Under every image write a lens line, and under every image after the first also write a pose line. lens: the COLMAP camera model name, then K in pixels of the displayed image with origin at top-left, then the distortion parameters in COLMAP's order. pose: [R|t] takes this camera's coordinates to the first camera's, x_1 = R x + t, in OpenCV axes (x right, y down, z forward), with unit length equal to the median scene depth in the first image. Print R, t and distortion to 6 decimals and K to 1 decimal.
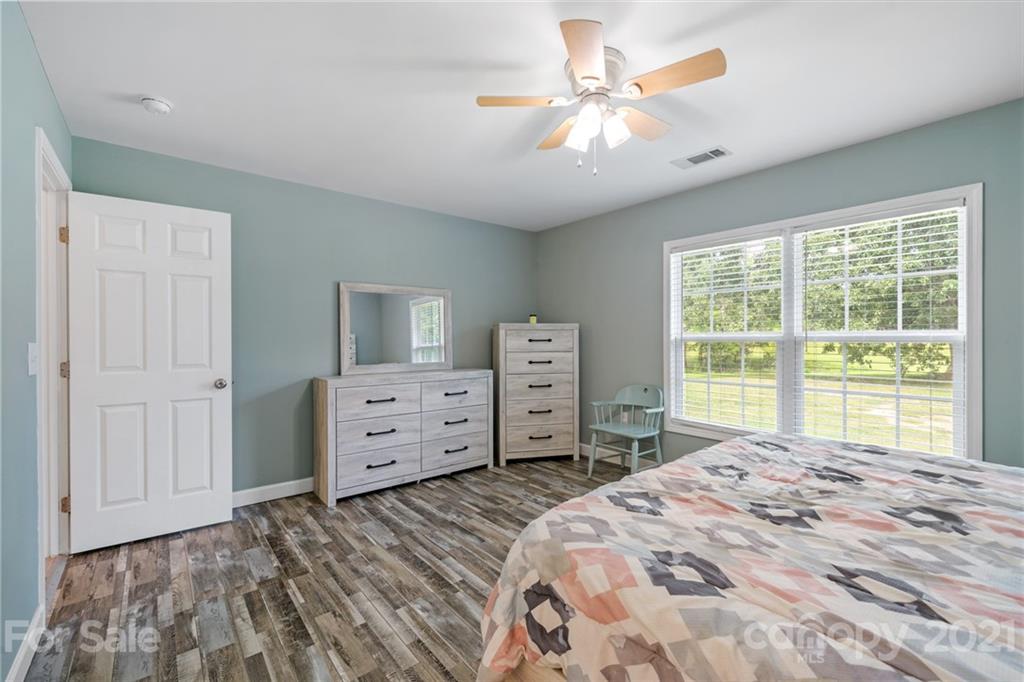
lens RADIAL K [[442.7, 0, 514.2], [0, 442.7, 337.6], [0, 0, 1]] dist [-0.000073, 0.000399]
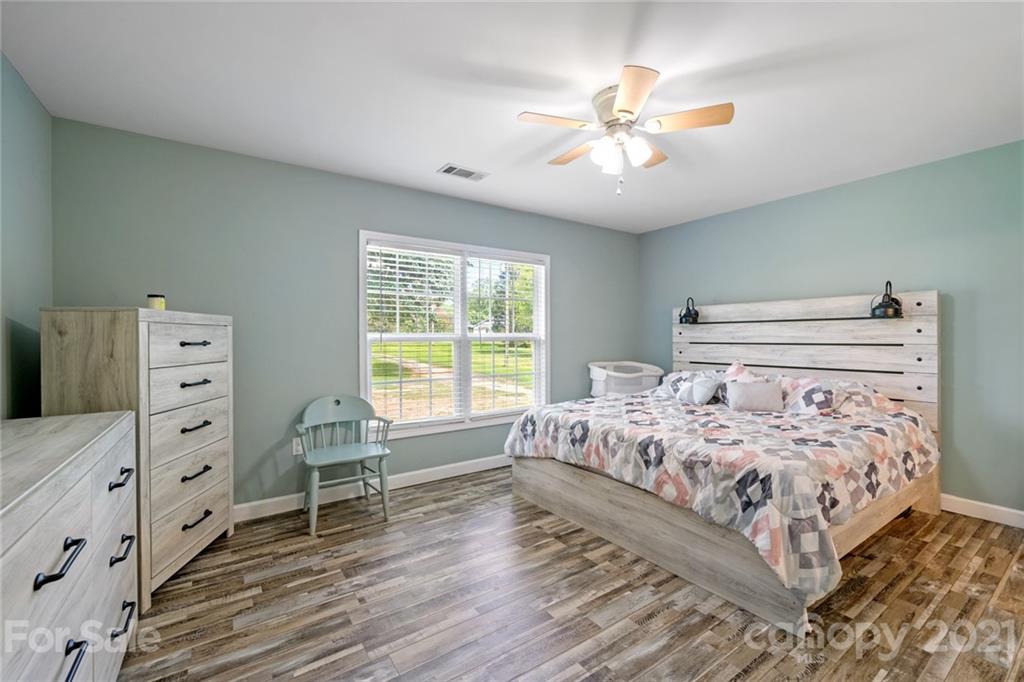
lens RADIAL K [[442.7, 0, 514.2], [0, 442.7, 337.6], [0, 0, 1]] dist [-0.000073, 0.000399]
pose [[0.065196, 0.000798, 0.997872, -0.533710], [0.004327, 0.999990, -0.001083, 0.001131], [-0.997863, 0.004389, 0.065192, 0.654106]]
